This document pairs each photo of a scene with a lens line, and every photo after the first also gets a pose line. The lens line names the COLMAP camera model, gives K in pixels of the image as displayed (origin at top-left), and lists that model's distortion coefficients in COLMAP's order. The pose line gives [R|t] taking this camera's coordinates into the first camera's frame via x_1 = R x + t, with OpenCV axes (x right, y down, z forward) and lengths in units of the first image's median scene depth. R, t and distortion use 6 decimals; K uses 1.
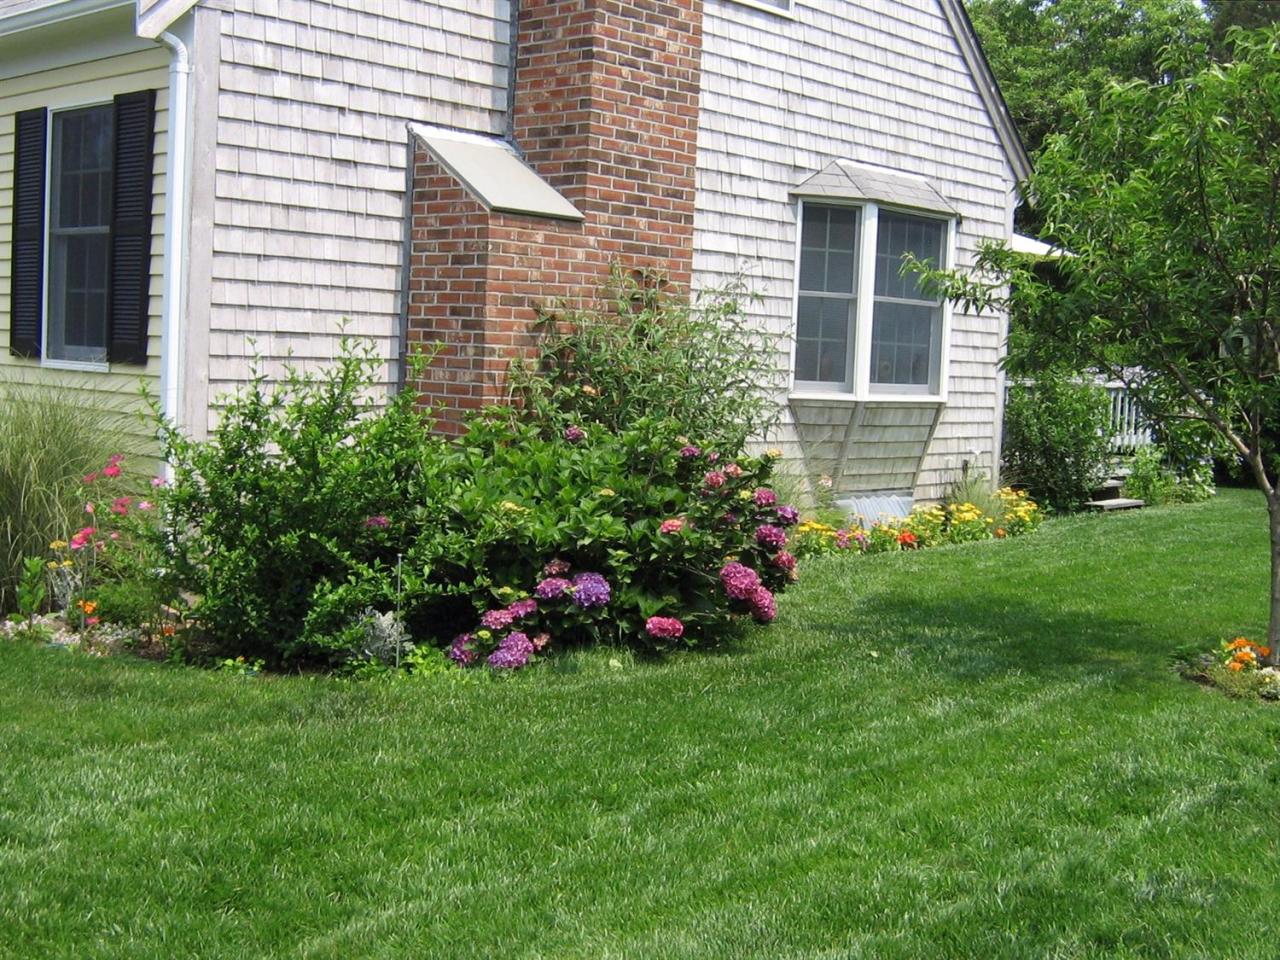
lens RADIAL K [[1592.9, 0, 639.3], [0, 1592.9, 477.7], [0, 0, 1]] dist [-0.085498, 0.000000]
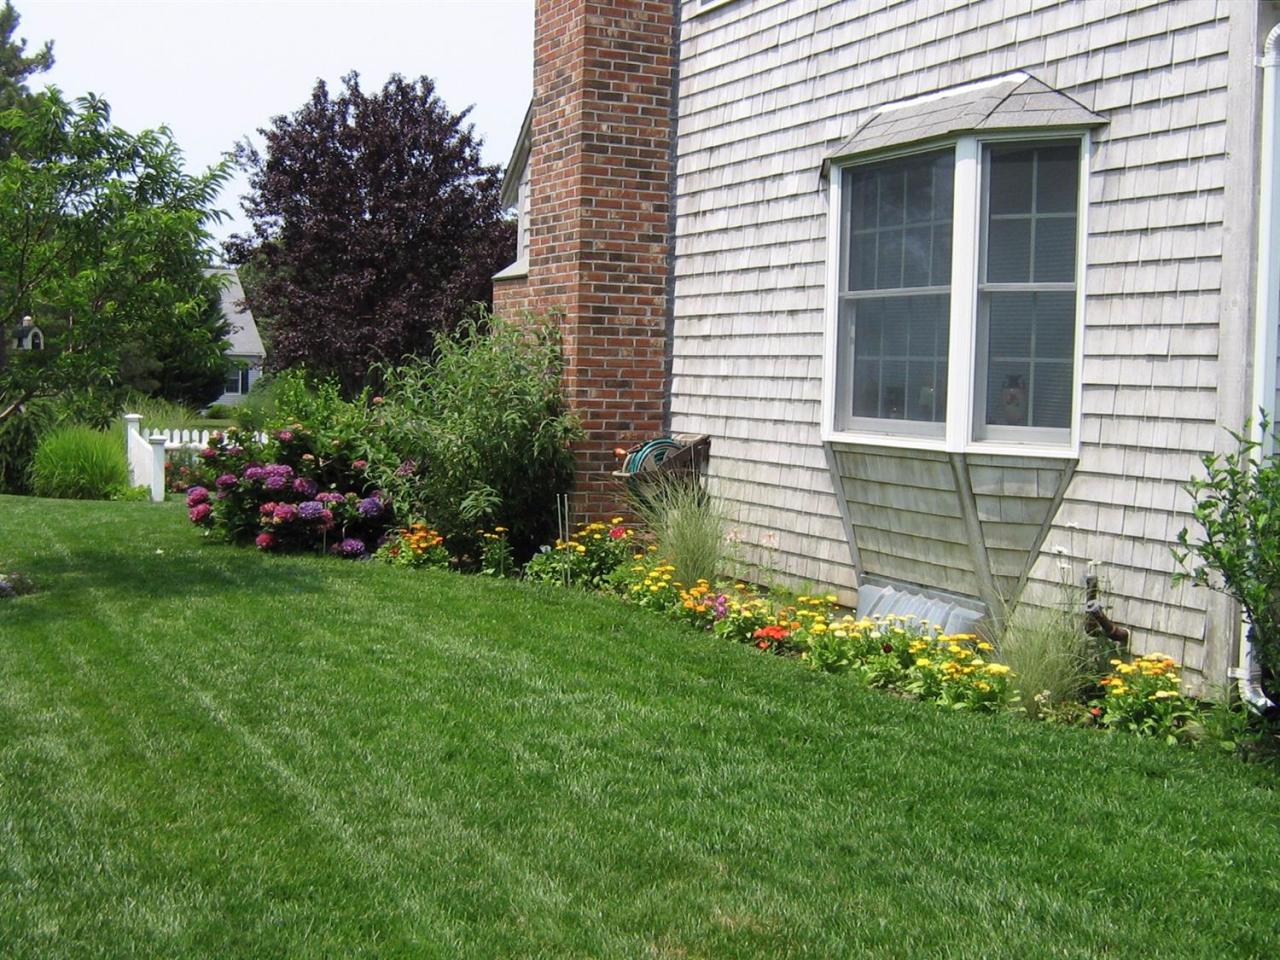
lens RADIAL K [[1592.9, 0, 639.8], [0, 1592.9, 481.2], [0, 0, 1]] dist [-0.085498, 0.000000]
pose [[-0.365153, 0.001987, -0.930945, 0.816683], [-0.121630, 0.991324, 0.049823, -0.054531], [0.922968, 0.131424, -0.361744, 1.158572]]
